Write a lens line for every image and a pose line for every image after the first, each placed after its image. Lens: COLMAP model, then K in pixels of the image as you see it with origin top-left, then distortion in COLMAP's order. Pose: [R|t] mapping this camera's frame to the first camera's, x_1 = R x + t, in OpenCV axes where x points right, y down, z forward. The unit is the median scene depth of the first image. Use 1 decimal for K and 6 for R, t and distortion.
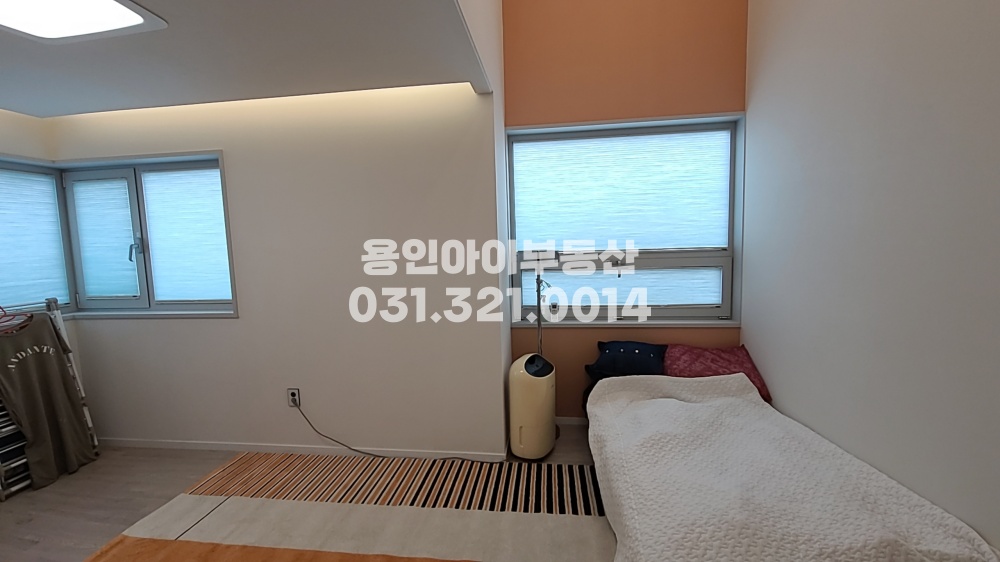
lens RADIAL K [[405.0, 0, 502.1], [0, 405.0, 278.6], [0, 0, 1]] dist [0.007168, -0.006702]
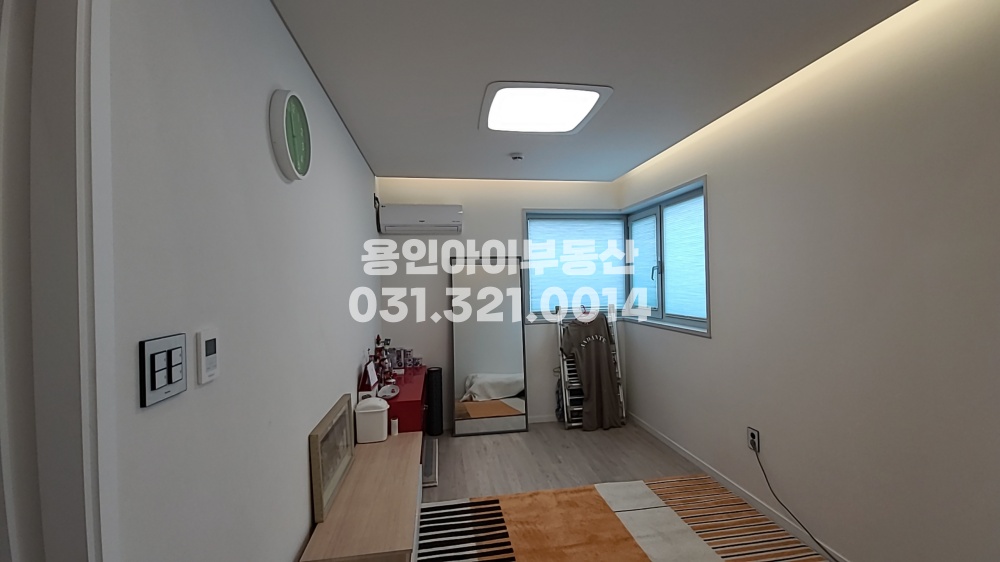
lens RADIAL K [[405.0, 0, 503.9], [0, 405.0, 279.7], [0, 0, 1]] dist [0.007168, -0.006702]
pose [[0.277850, 0.015870, -0.960493, 0.171787], [-0.074663, 0.997196, -0.005122, -0.003077], [0.957718, 0.073136, 0.278256, 0.226826]]
